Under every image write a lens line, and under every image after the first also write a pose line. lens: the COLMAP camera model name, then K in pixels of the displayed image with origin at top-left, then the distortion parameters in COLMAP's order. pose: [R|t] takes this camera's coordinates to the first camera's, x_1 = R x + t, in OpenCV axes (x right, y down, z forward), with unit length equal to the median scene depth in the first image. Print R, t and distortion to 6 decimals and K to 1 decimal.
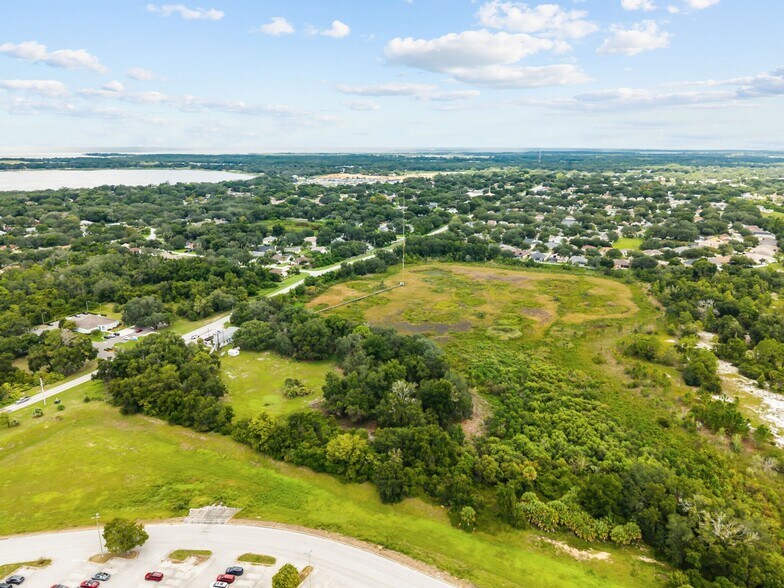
lens RADIAL K [[521.9, 0, 391.4], [0, 521.9, 296.3], [0, 0, 1]] dist [0.027701, -0.028203]
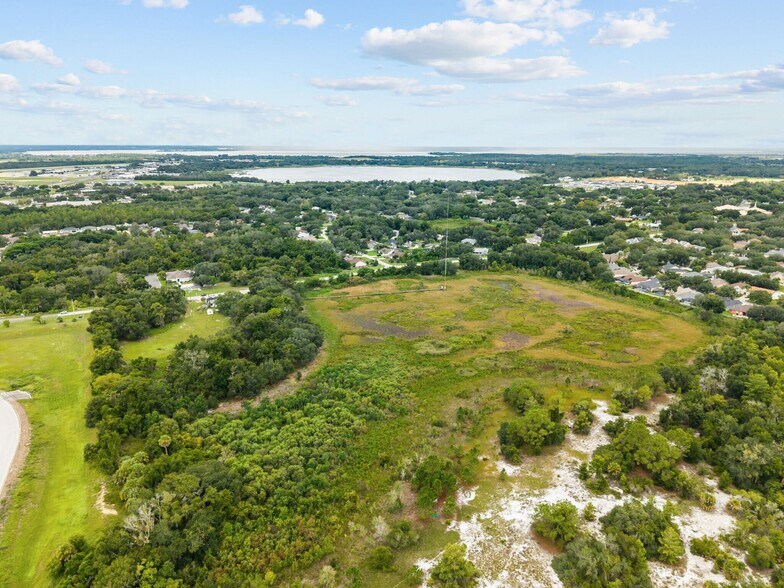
lens RADIAL K [[521.9, 0, 391.4], [0, 521.9, 296.3], [0, 0, 1]] dist [0.027701, -0.028203]
pose [[0.816441, 0.163069, -0.553924, 0.440047], [-0.162709, 0.985393, 0.050268, -0.038031], [0.554030, 0.049087, 0.831048, 0.110575]]
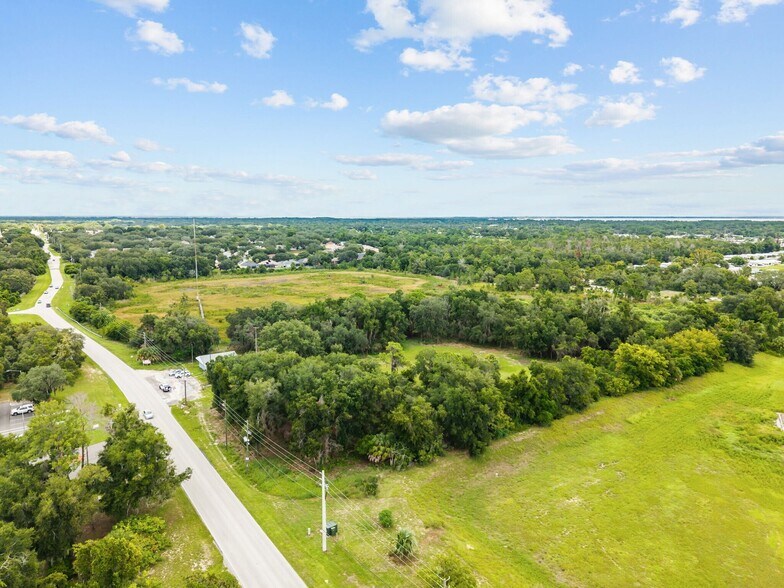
lens RADIAL K [[521.9, 0, 391.4], [0, 521.9, 296.3], [0, 0, 1]] dist [0.027701, -0.028203]
pose [[0.493825, -0.135167, 0.858992, -0.427984], [0.241075, 0.970404, 0.014107, 0.025110], [-0.835476, 0.200116, 0.511795, 0.357881]]
